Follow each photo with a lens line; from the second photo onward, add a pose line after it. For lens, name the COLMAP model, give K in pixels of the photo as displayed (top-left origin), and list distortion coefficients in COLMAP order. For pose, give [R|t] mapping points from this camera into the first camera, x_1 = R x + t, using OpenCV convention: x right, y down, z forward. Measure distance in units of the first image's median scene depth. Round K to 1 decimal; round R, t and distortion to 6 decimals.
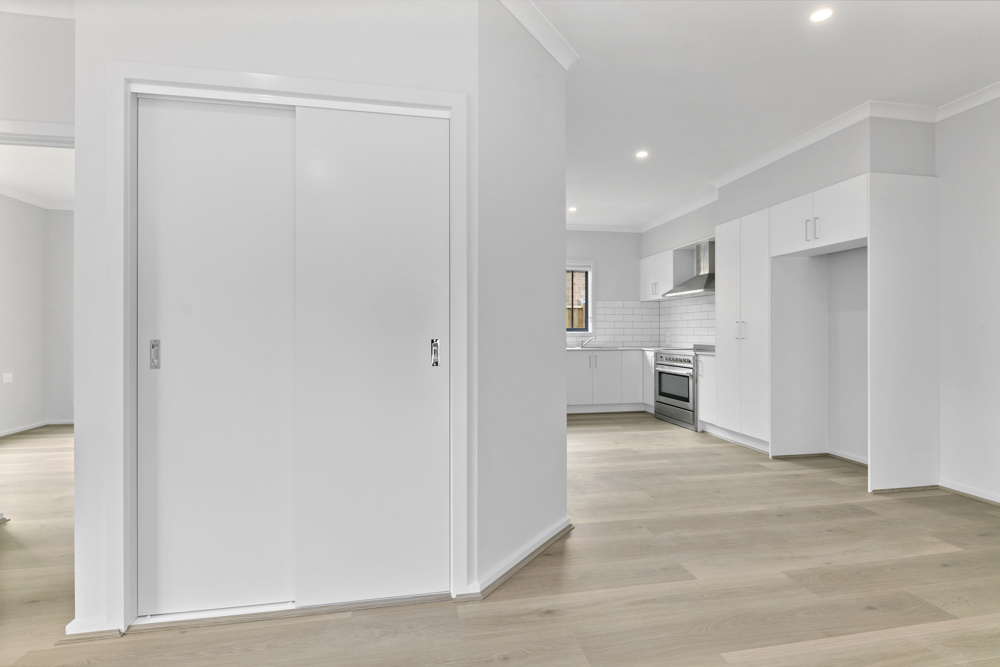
lens RADIAL K [[468.2, 0, 496.8], [0, 468.2, 329.8], [0, 0, 1]] dist [0.003651, 0.000194]
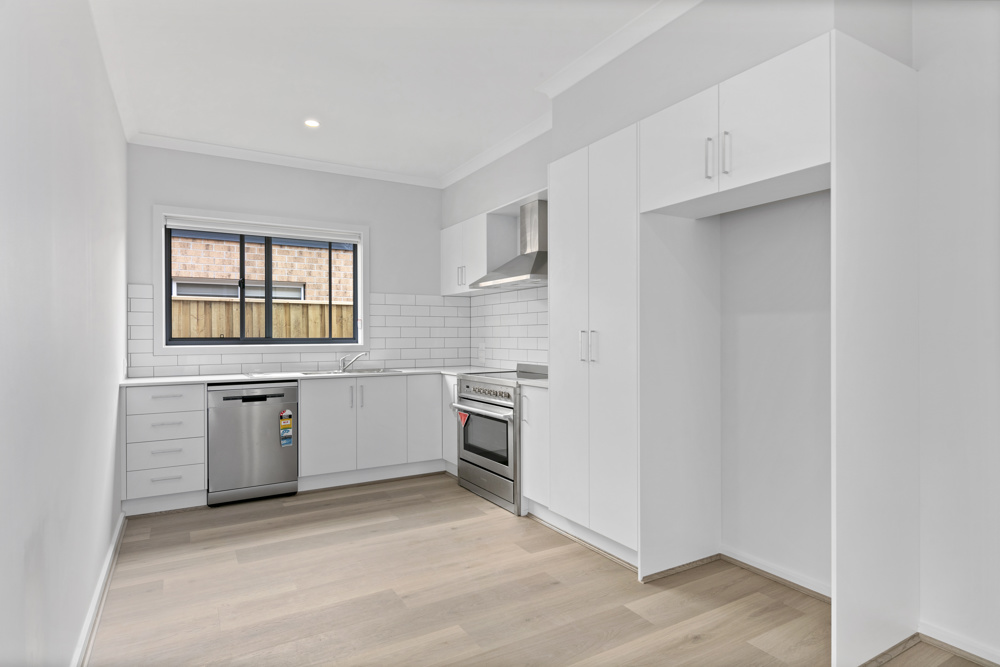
lens RADIAL K [[545.5, 0, 500.5], [0, 545.5, 334.5], [0, 0, 1]] dist [-0.000043, -0.000151]
pose [[0.939142, -0.002548, 0.343521, 0.151332], [0.001746, 0.999995, 0.002643, -0.011478], [-0.343526, -0.001883, 0.939141, 0.326586]]
